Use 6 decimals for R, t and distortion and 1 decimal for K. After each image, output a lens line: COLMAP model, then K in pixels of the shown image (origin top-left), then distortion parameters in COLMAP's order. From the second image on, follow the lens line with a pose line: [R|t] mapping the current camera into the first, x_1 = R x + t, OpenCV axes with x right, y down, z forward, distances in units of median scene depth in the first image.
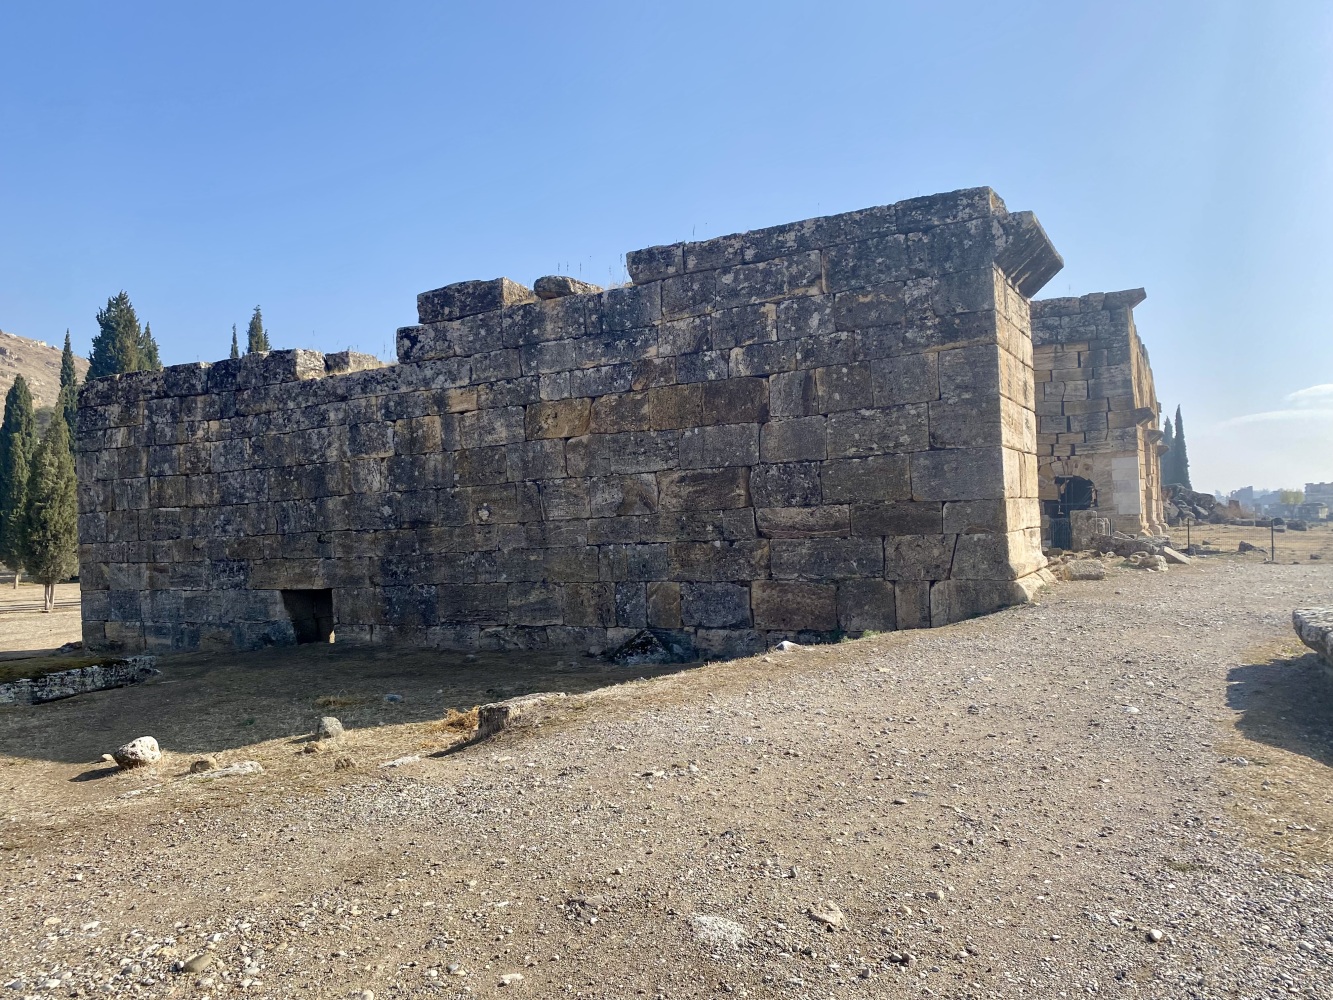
lens RADIAL K [[1013.3, 0, 661.5], [0, 1013.3, 506.0], [0, 0, 1]] dist [0.016630, -0.005907]
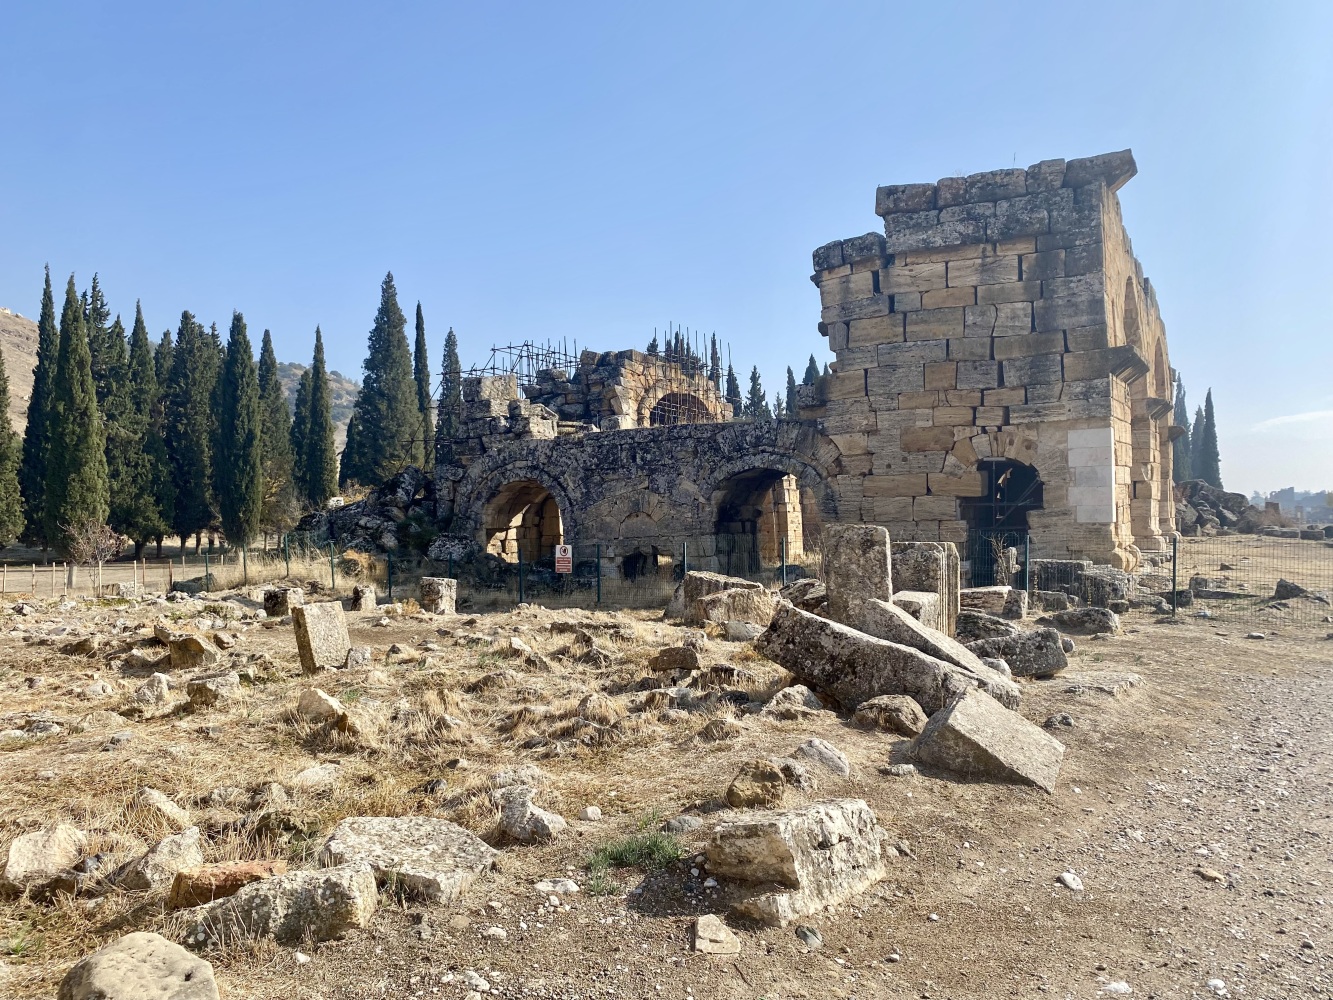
lens RADIAL K [[1013.3, 0, 665.9], [0, 1013.3, 512.0], [0, 0, 1]] dist [0.016630, -0.005907]
pose [[0.999457, 0.020811, -0.025530, 0.220535], [-0.020392, 0.999655, 0.016579, -0.003211], [0.025866, -0.016049, 0.999537, 0.387938]]
